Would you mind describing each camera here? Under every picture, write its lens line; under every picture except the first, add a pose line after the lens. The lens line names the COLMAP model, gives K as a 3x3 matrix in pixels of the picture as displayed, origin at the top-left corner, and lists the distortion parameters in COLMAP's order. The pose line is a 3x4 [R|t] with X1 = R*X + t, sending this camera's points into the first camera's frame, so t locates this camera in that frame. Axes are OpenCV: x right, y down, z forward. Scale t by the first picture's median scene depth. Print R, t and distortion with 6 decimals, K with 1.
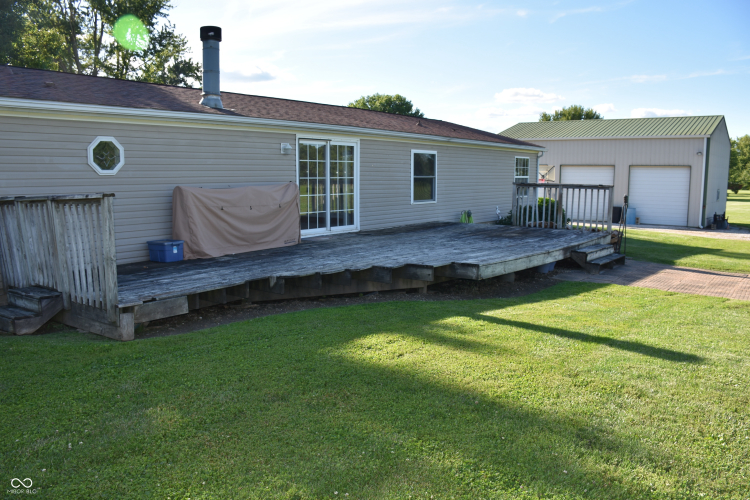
lens RADIAL K [[604.0, 0, 375.0], [0, 604.0, 250.0], [0, 0, 1]] dist [-0.069206, 0.005664]
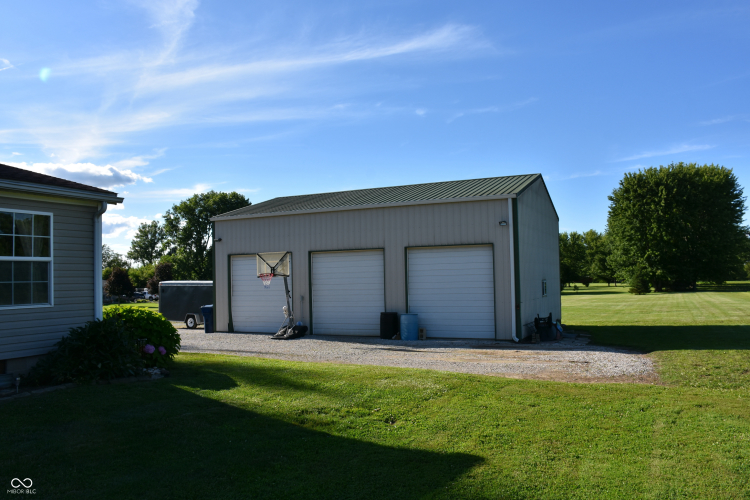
lens RADIAL K [[604.0, 0, 375.0], [0, 604.0, 250.0], [0, 0, 1]] dist [-0.069206, 0.005664]
pose [[0.978855, -0.017833, 0.203777, 0.256240], [0.052580, 0.984655, -0.166400, -0.031459], [-0.197683, 0.173596, 0.964772, 0.370415]]
